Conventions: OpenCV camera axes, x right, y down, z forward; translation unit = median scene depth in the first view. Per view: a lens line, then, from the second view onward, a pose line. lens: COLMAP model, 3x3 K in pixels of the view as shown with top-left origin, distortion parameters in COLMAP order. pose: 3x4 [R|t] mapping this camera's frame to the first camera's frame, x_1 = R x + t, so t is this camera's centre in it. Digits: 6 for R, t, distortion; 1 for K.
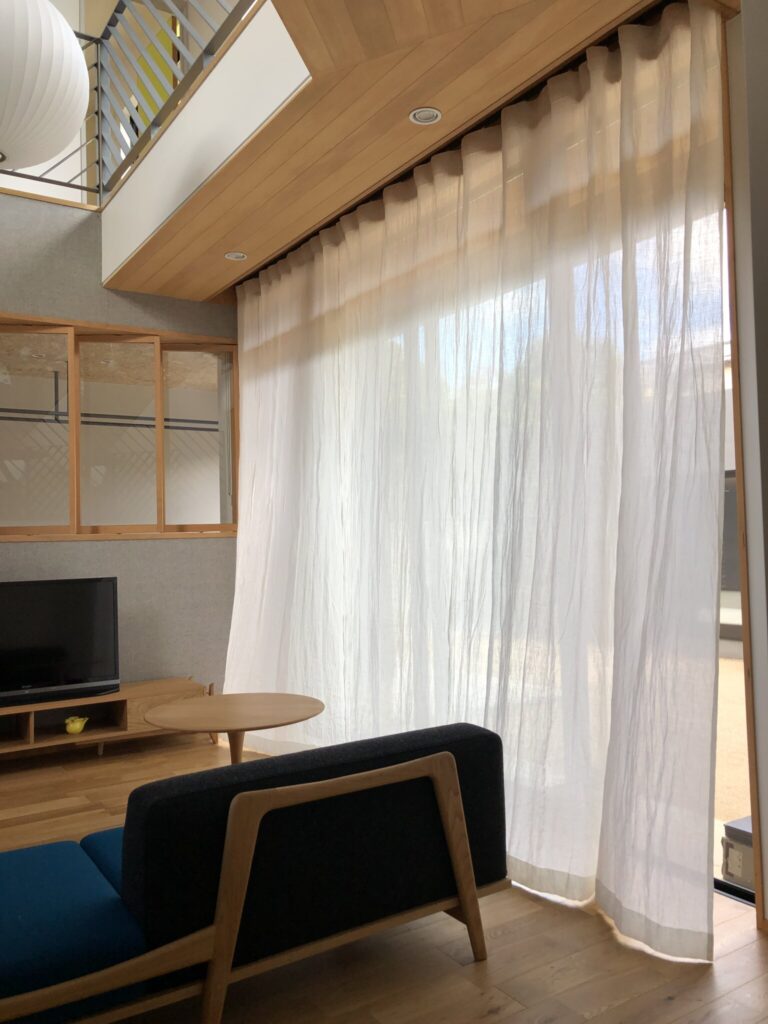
lens RADIAL K [[844.5, 0, 402.6], [0, 844.5, 507.7], [0, 0, 1]] dist [0.002001, 0.002617]
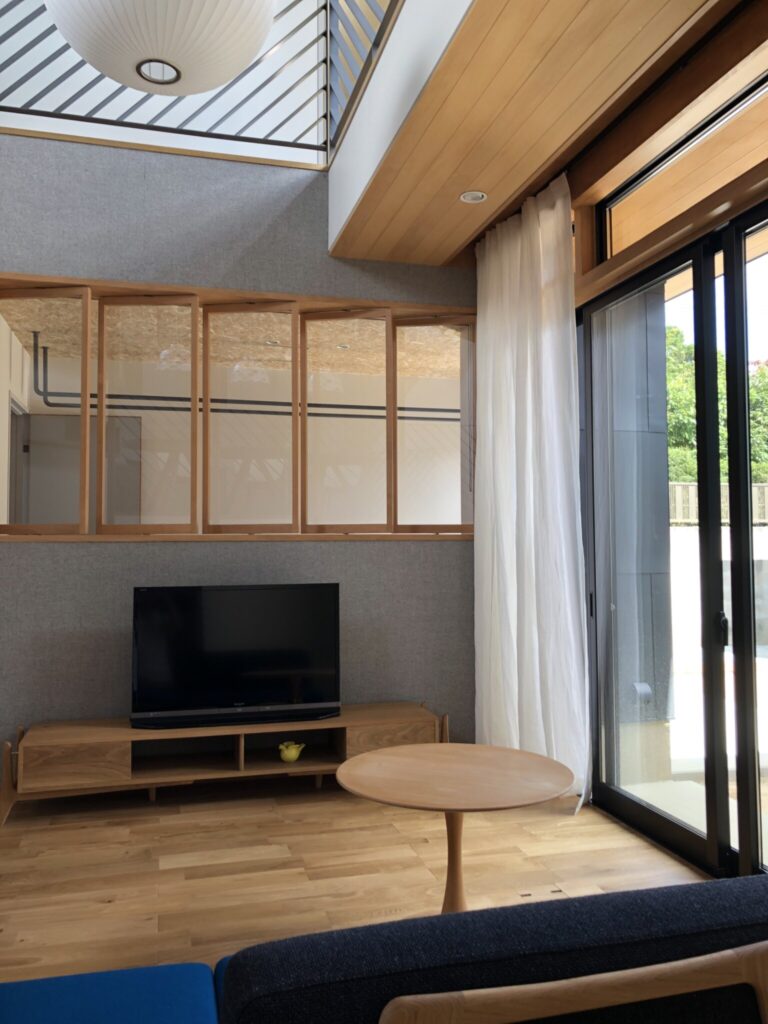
lens RADIAL K [[849.9, 0, 390.2], [0, 849.9, 505.5], [0, 0, 1]] dist [0.047042, -0.104715]
pose [[0.947255, 0.004791, -0.320445, -0.007030], [-0.006242, 0.999974, -0.003502, 0.004346], [0.320420, 0.005317, 0.947261, 0.202801]]
